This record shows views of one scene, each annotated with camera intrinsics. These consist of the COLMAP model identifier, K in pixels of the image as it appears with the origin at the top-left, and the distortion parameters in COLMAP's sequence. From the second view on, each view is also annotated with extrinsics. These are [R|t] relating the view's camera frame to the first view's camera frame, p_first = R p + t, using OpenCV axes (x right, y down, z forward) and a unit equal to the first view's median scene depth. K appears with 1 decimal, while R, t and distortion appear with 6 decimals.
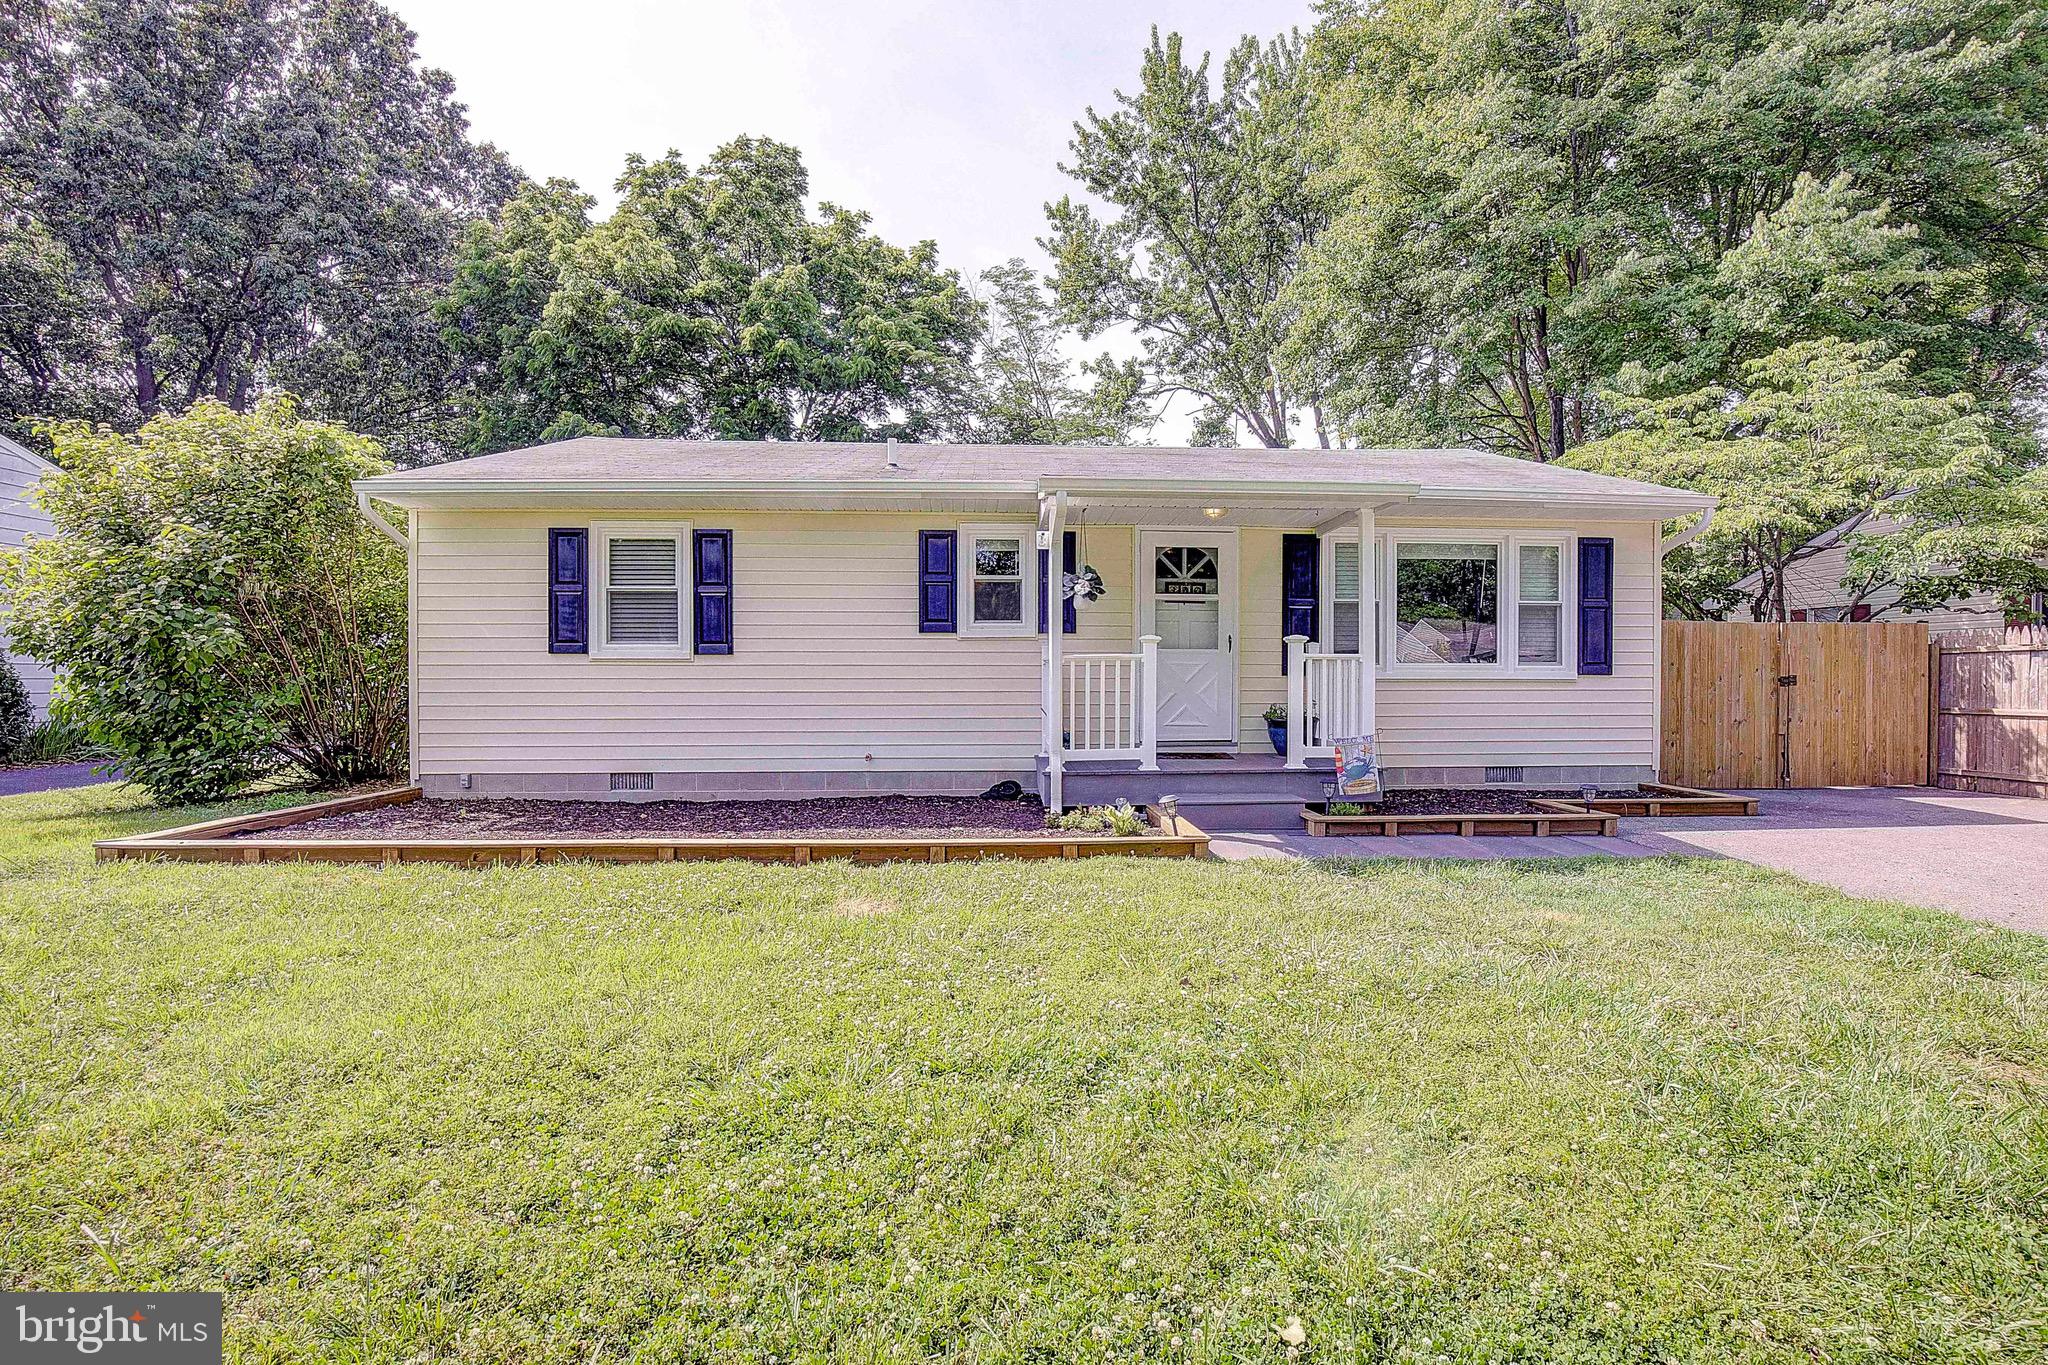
lens RADIAL K [[955.1, 0, 1025.6], [0, 955.1, 694.7], [0, 0, 1]] dist [-0.034605, 0.005578]
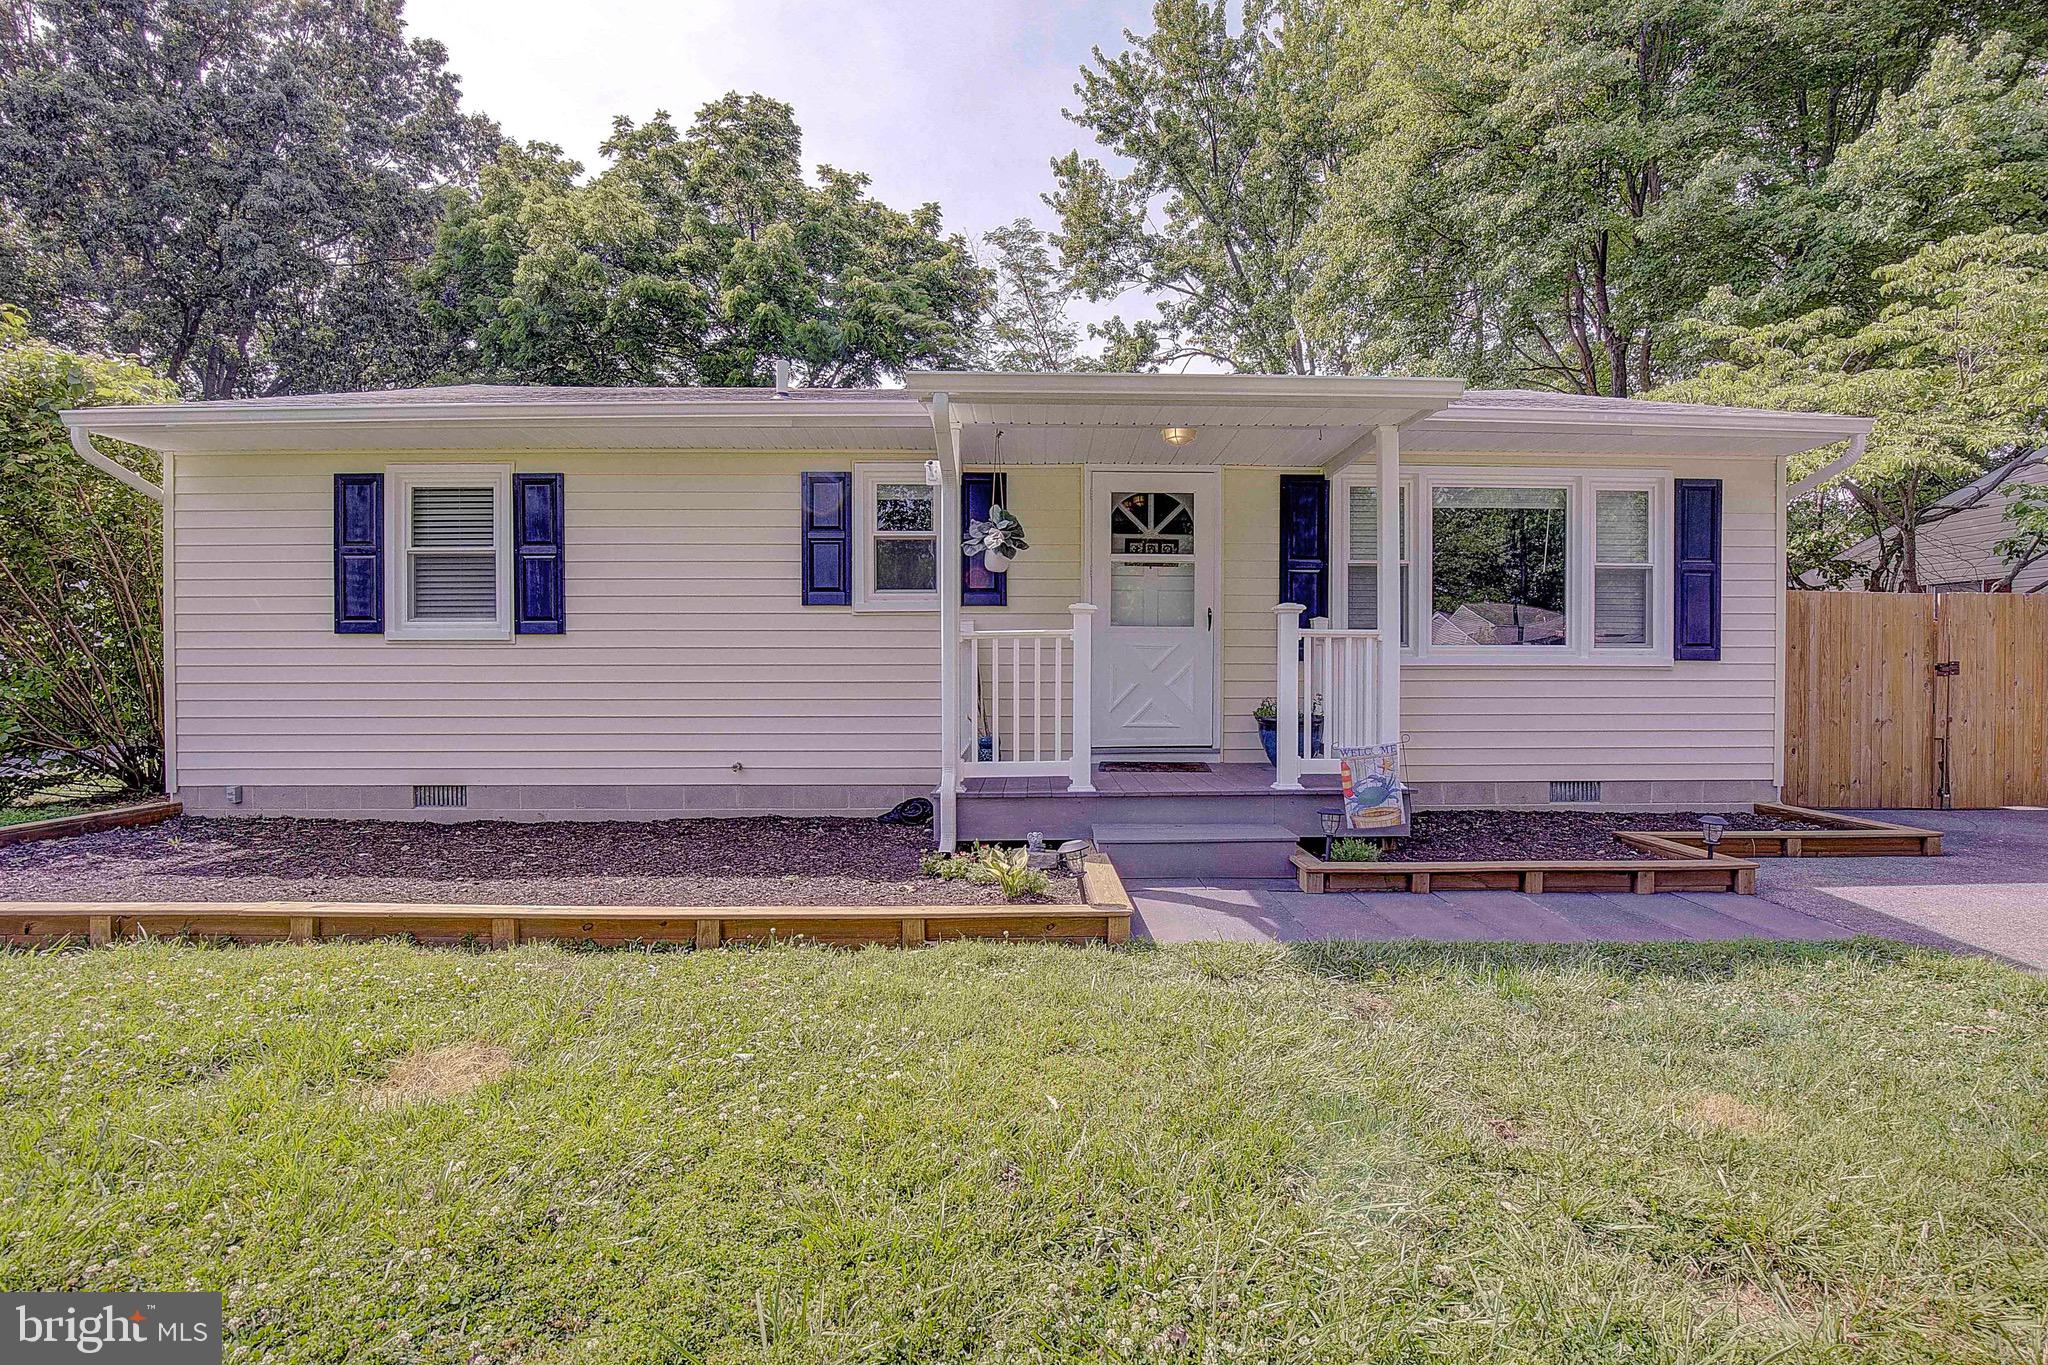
lens RADIAL K [[955.1, 0, 1024.3], [0, 955.1, 685.6], [0, 0, 1]] dist [-0.034605, 0.005578]
pose [[0.999295, 0.000943, -0.037526, 0.070637], [-0.000932, 1.000000, 0.000299, -0.000562], [0.037526, -0.000263, 0.999296, 0.173487]]
